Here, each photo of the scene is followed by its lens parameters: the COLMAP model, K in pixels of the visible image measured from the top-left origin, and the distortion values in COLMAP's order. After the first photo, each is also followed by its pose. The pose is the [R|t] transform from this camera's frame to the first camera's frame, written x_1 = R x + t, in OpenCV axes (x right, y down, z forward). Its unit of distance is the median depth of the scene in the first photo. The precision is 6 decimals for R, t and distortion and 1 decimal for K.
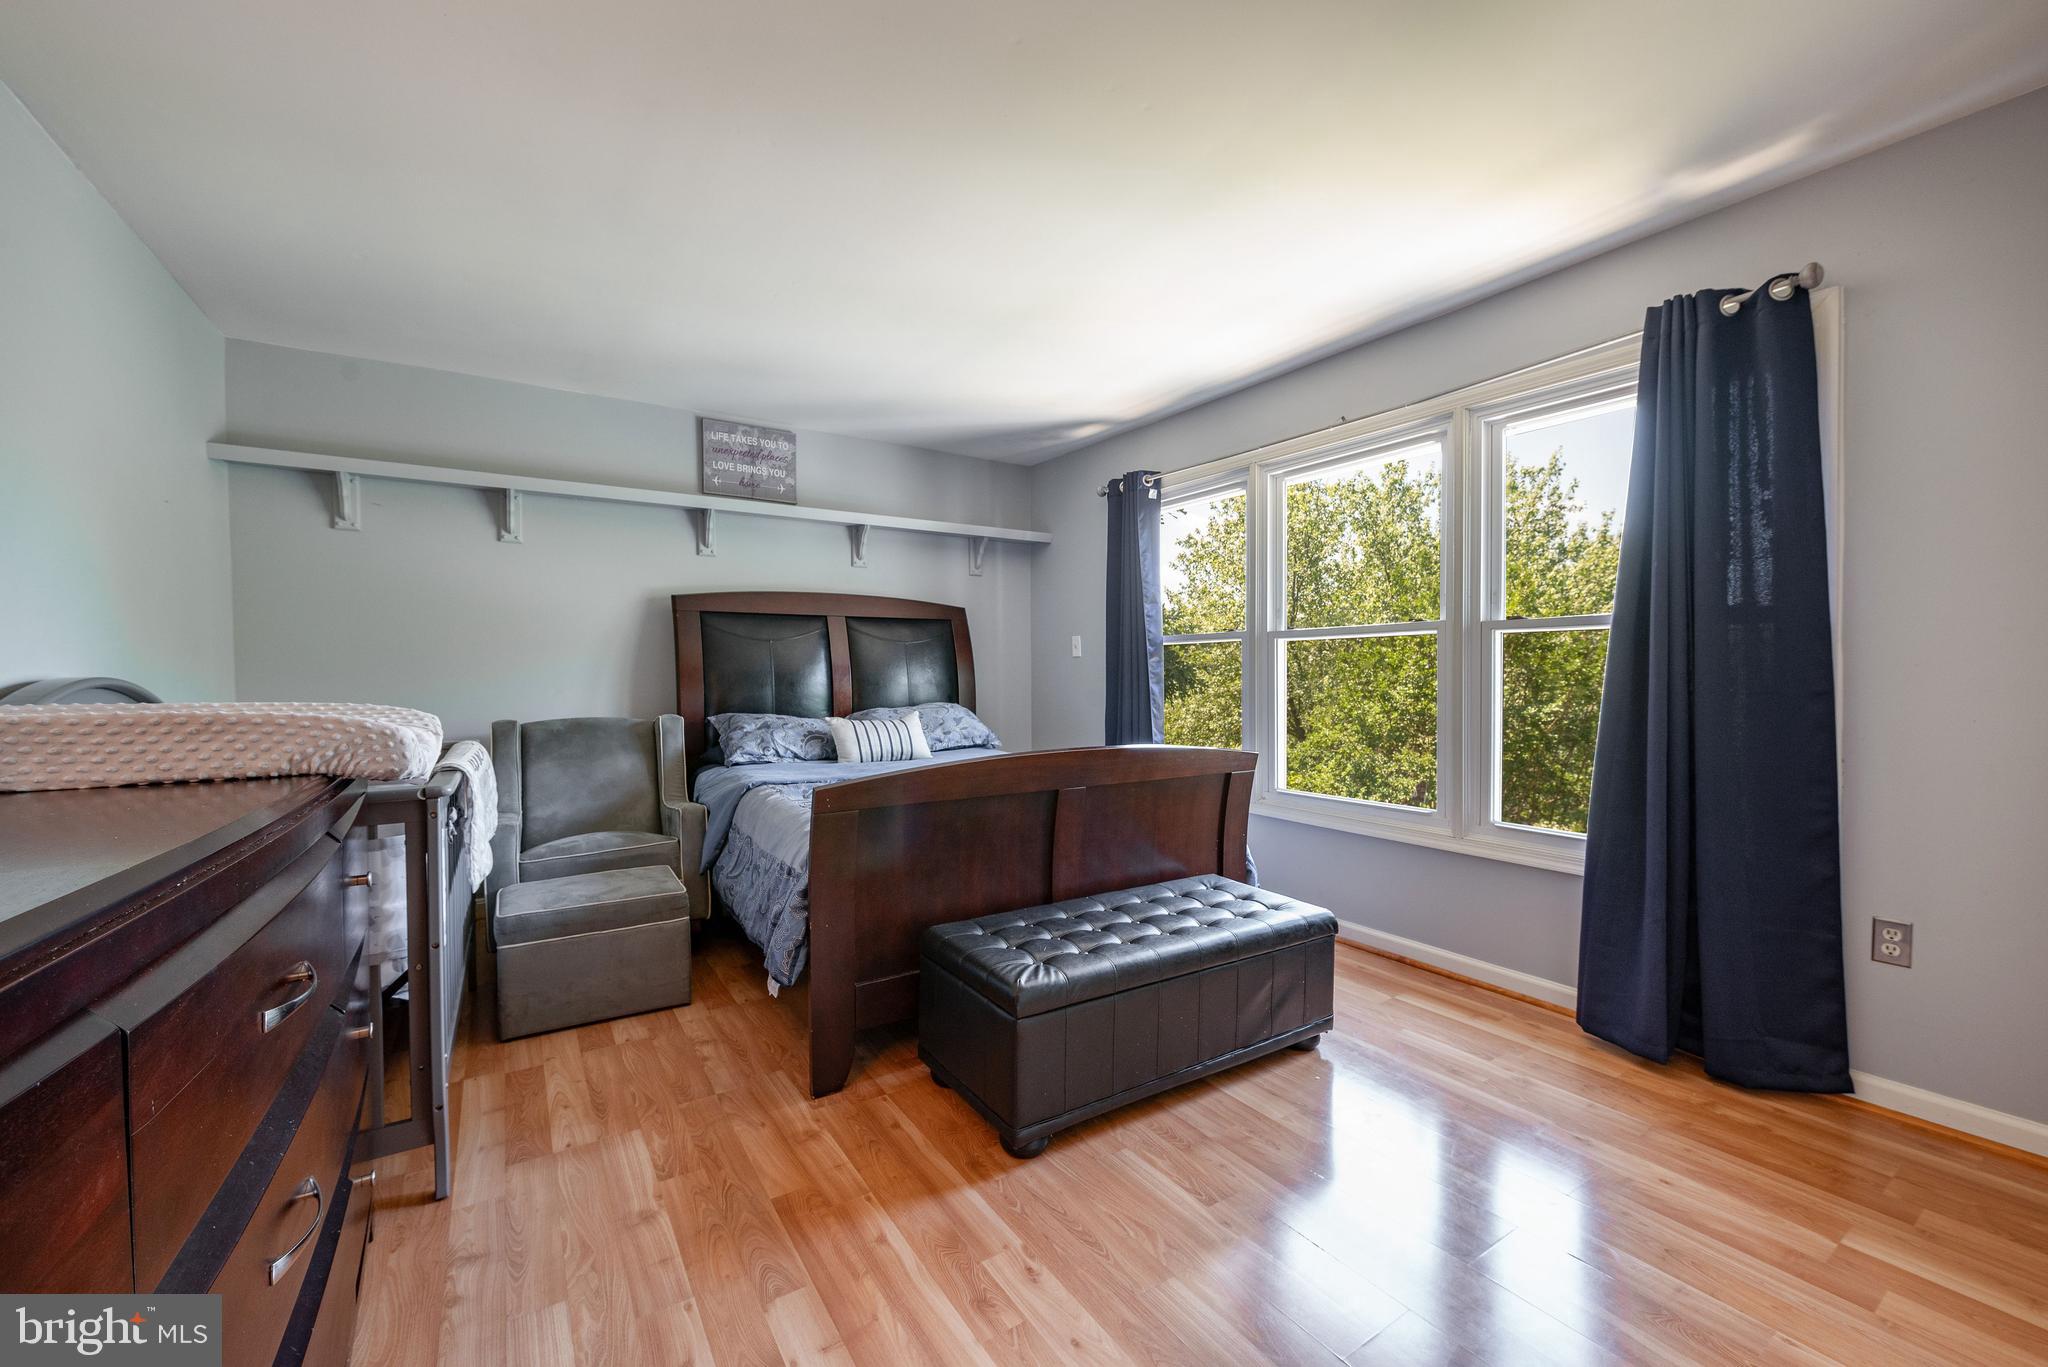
lens RADIAL K [[822.1, 0, 1024.0], [0, 822.1, 683.5], [0, 0, 1]] dist [-0.000709, -0.000060]
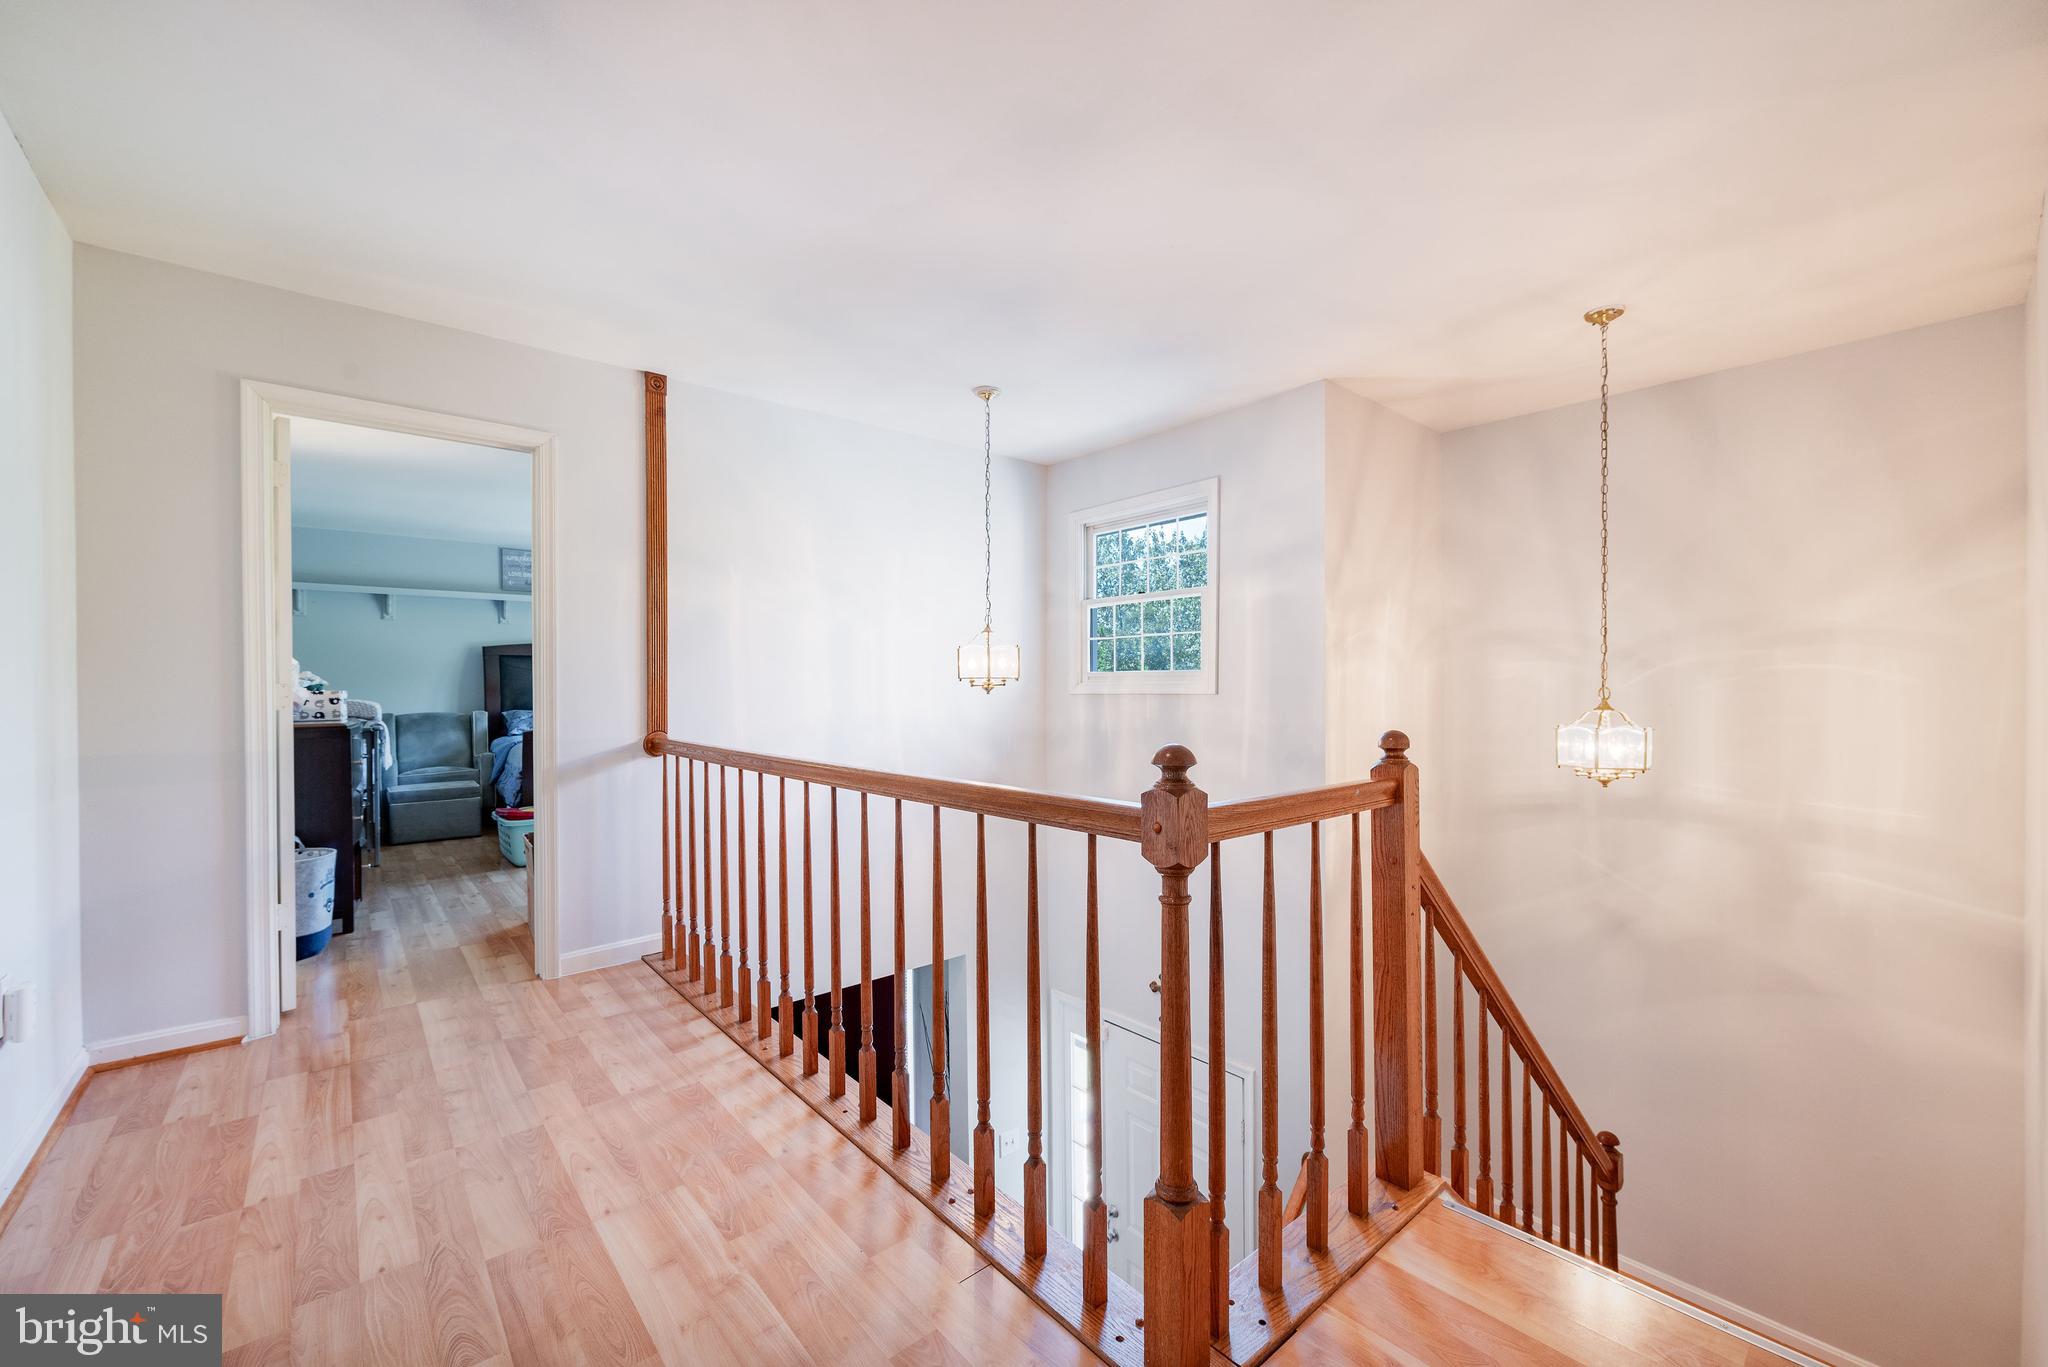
lens RADIAL K [[822.1, 0, 1024.0], [0, 822.1, 683.5], [0, 0, 1]] dist [-0.000709, -0.000060]
pose [[0.991340, -0.004497, 0.131240, 0.596124], [0.006718, 0.999842, -0.016487, 0.015533], [-0.131145, 0.017226, 0.991214, -1.101551]]
